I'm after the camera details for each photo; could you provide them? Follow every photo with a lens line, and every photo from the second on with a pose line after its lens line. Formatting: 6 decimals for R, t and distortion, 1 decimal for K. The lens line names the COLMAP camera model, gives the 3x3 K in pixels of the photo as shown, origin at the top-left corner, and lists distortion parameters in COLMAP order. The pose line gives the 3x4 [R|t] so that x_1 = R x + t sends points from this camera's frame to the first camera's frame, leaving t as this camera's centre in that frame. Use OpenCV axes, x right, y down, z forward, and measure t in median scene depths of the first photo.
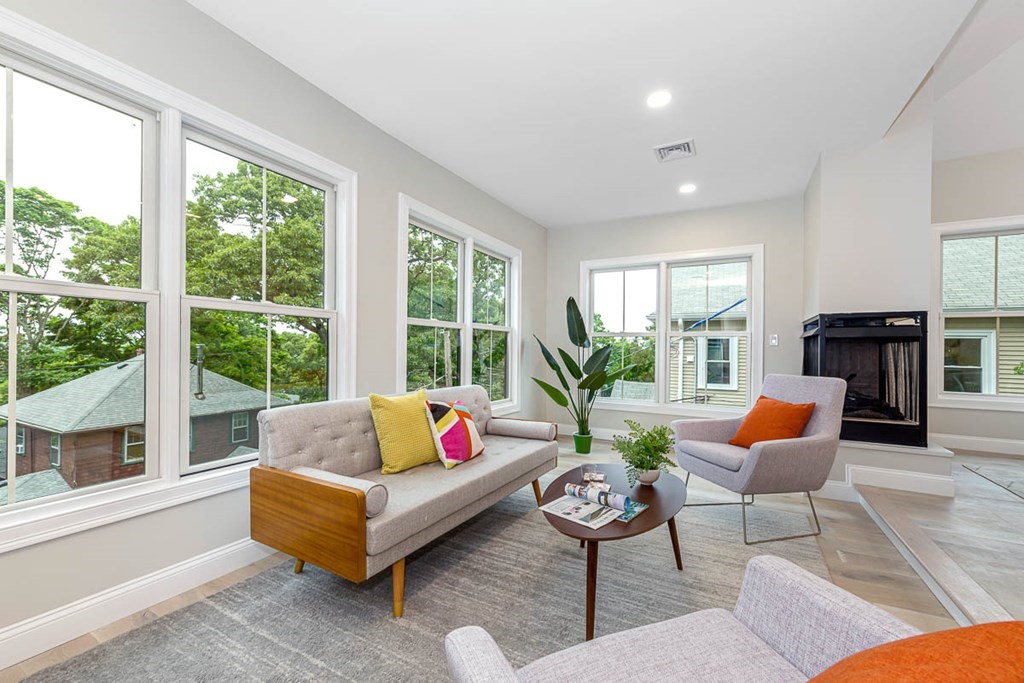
lens RADIAL K [[407.6, 0, 512.0], [0, 407.6, 341.5], [0, 0, 1]] dist [0.000681, 0.000087]
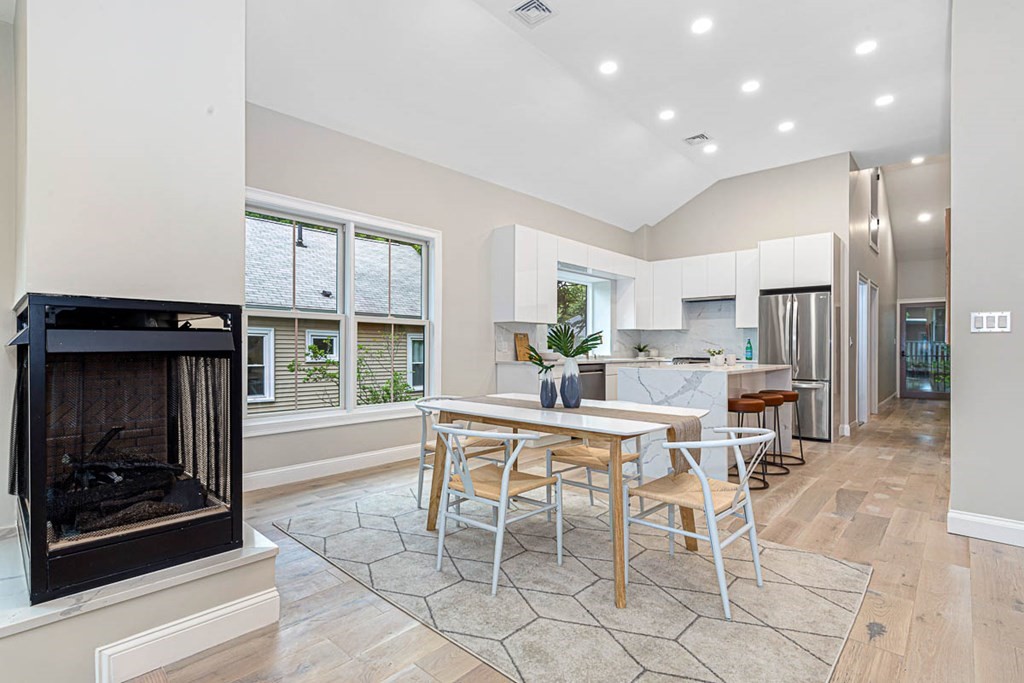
lens RADIAL K [[490.8, 0, 512.0], [0, 490.8, 341.5], [0, 0, 1]] dist [-0.000451, 0.000057]
pose [[0.233185, -0.006205, 0.972413, 0.400226], [-0.004961, 0.999959, 0.007570, -0.028674], [-0.972420, -0.006590, 0.233145, 0.430369]]
